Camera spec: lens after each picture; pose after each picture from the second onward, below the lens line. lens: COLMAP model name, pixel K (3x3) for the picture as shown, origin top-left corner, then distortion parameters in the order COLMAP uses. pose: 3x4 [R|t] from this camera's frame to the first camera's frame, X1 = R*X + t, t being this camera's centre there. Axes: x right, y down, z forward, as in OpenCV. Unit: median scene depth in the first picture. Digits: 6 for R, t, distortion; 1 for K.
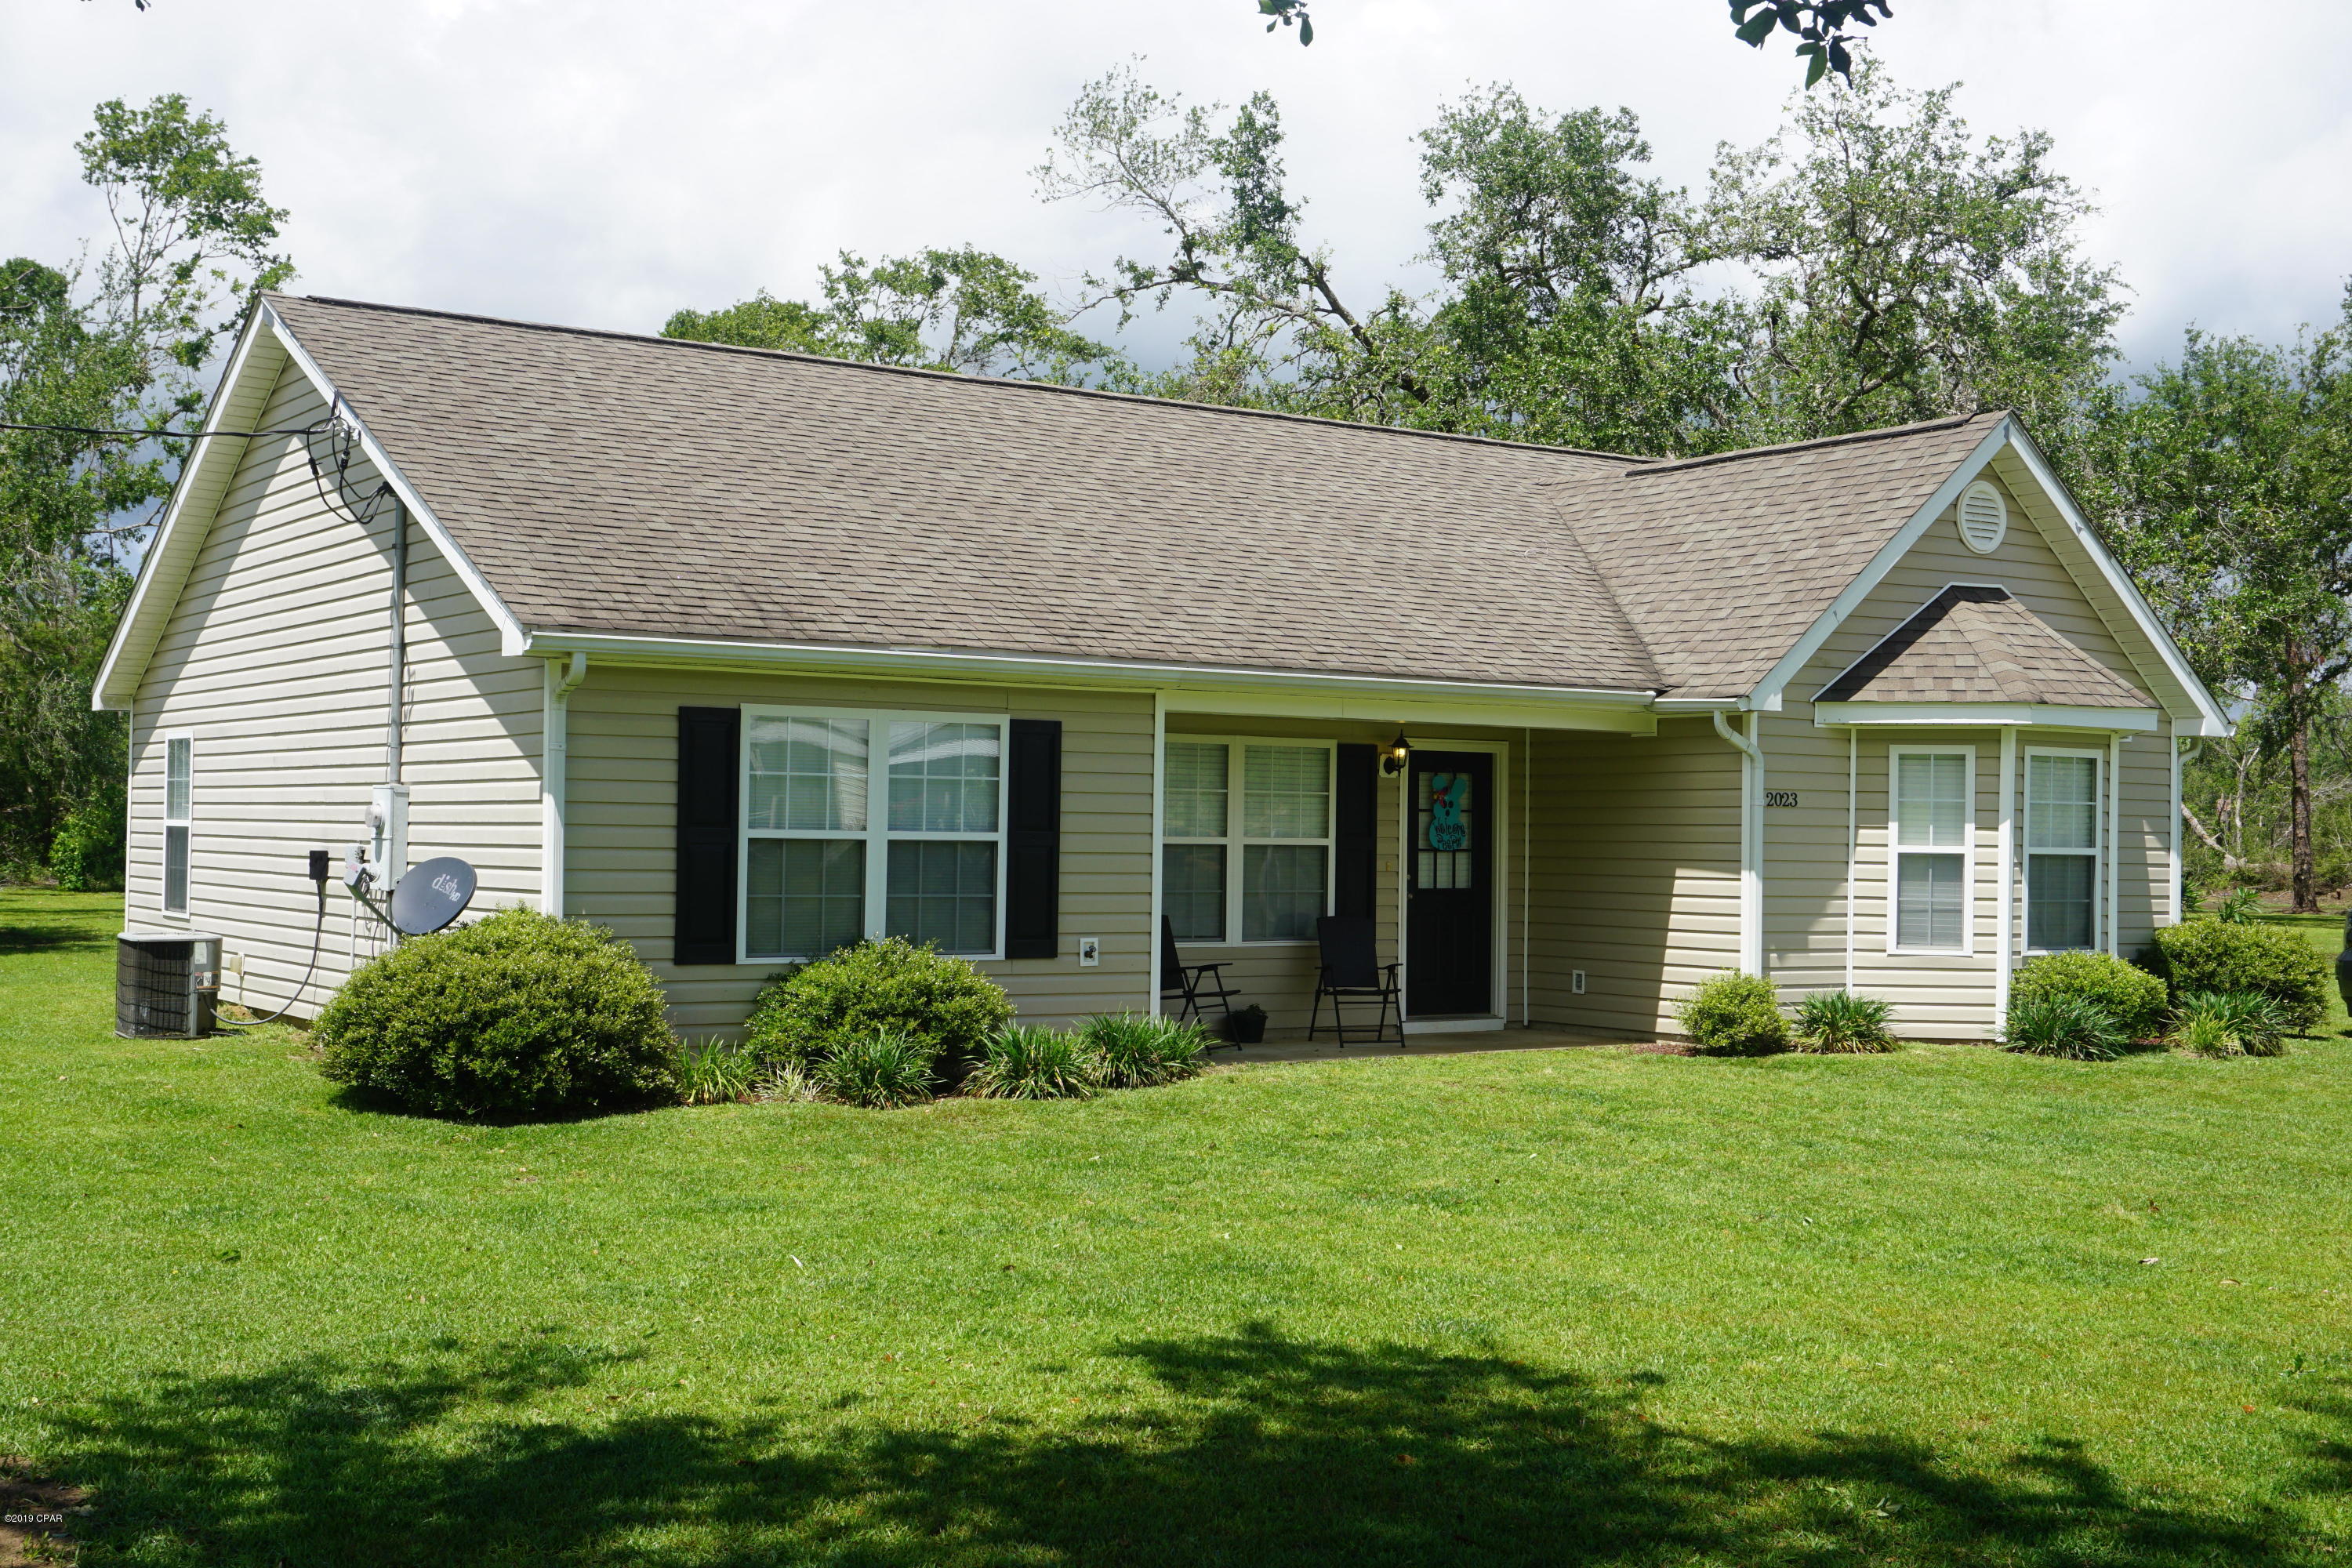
lens RADIAL K [[2686.6, 0, 1182.8], [0, 2686.6, 820.1], [0, 0, 1]] dist [0.010610, 0.014363]
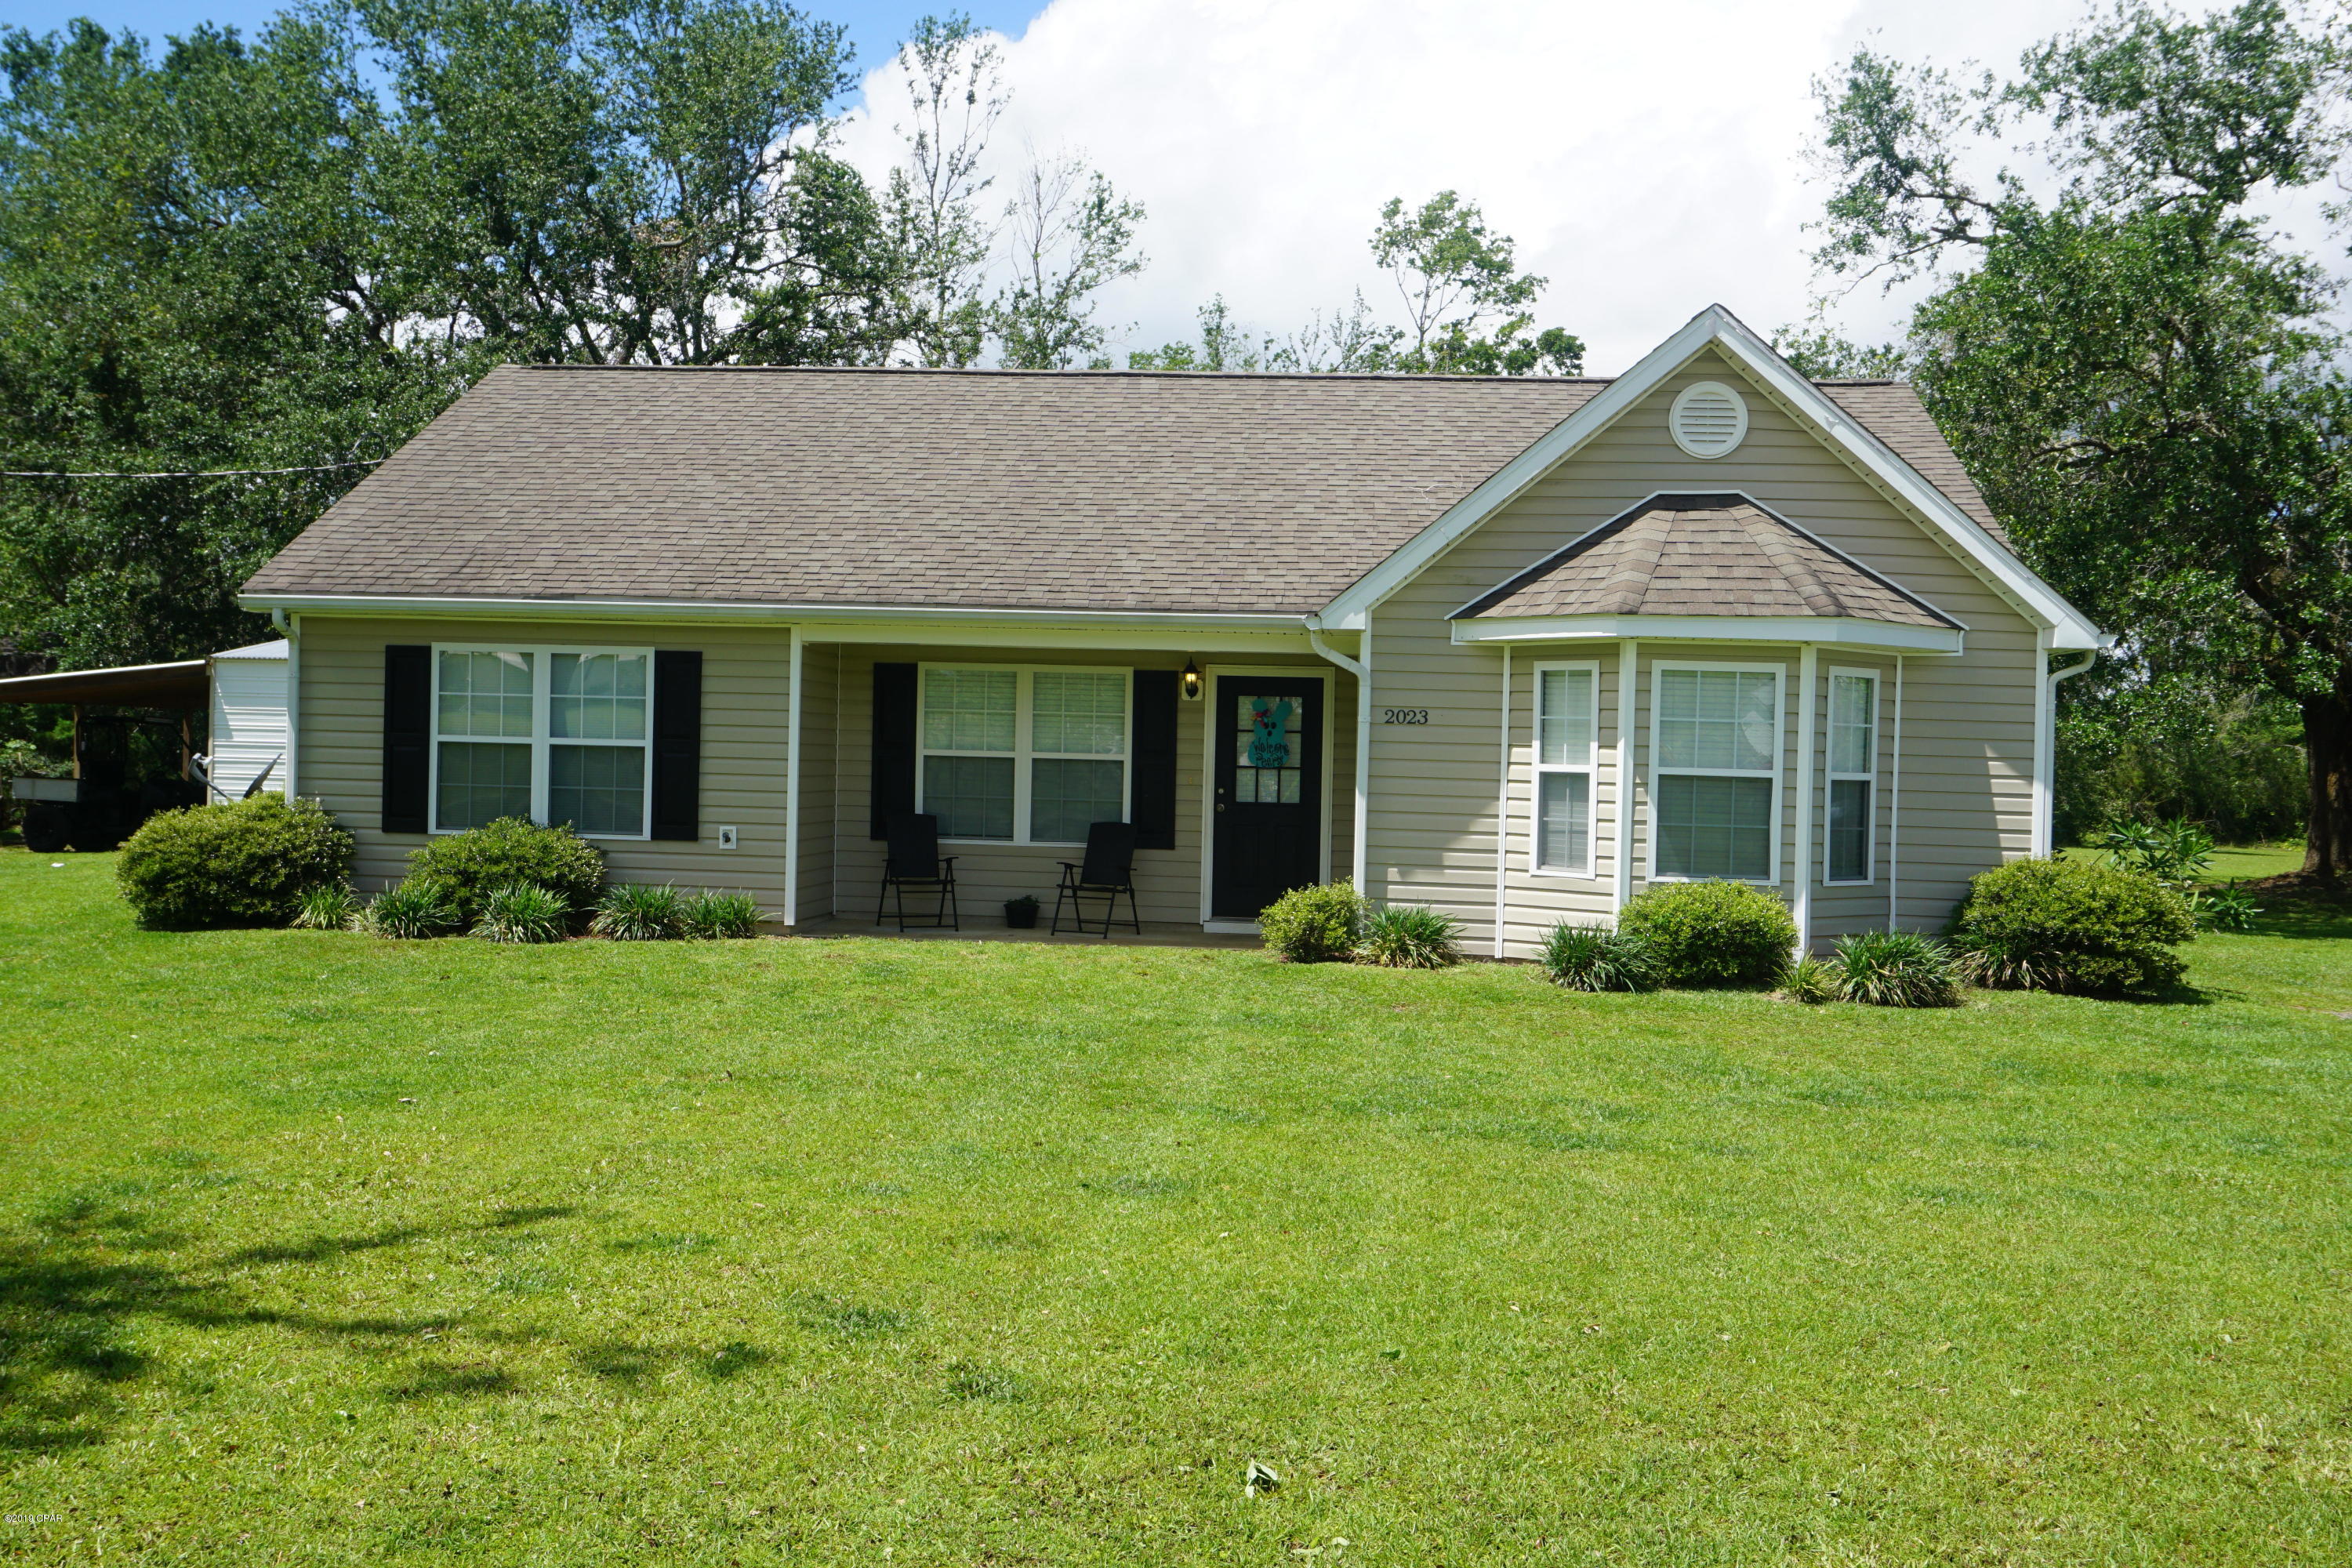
lens RADIAL K [[2306.9, 0, 1176.0], [0, 2306.9, 784.0], [0, 0, 1]] dist [0.014311, 0.004310]
pose [[0.775239, 0.013535, -0.631523, 0.697368], [-0.012838, 0.999902, 0.005671, 0.013714], [0.631538, 0.003711, 0.775336, 0.266145]]
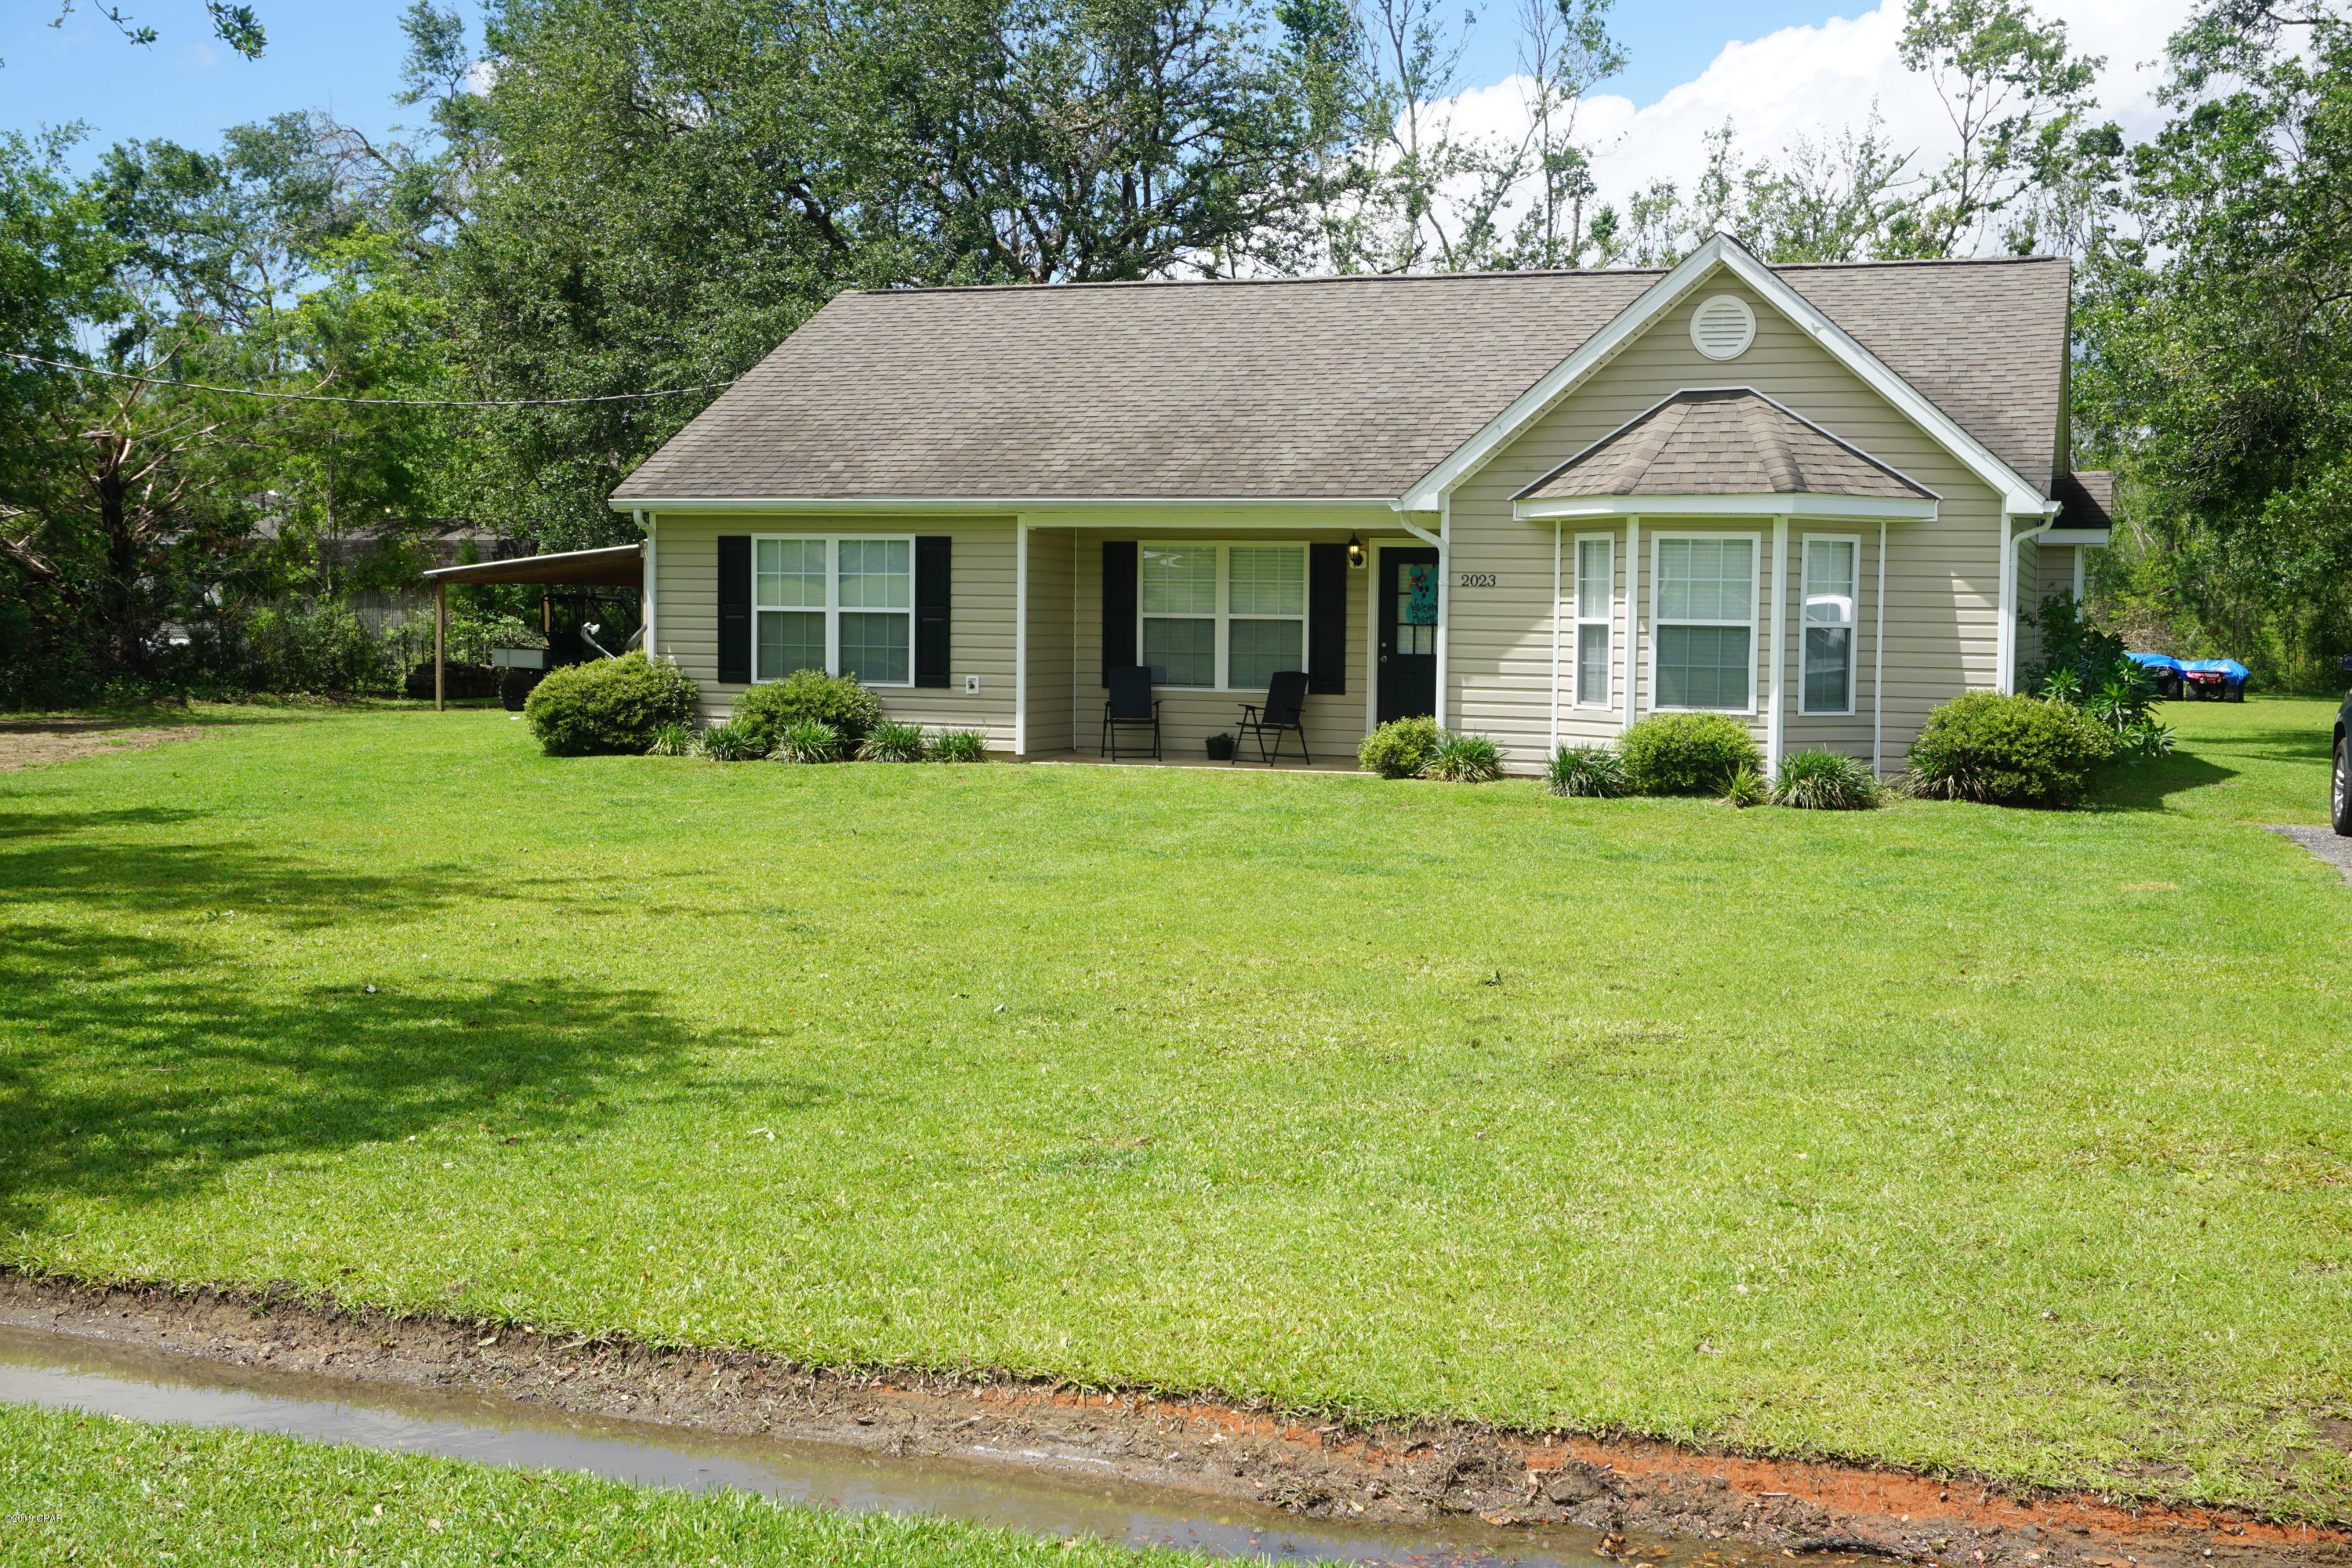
lens RADIAL K [[2740.4, 0, 1179.0], [0, 2740.4, 721.2], [0, 0, 1]] dist [0.084930, 0.017872]
pose [[0.595699, 0.025917, -0.802790, 1.144245], [-0.002882, 0.999542, 0.030130, 0.019278], [0.803203, -0.015635, 0.595501, 0.132653]]
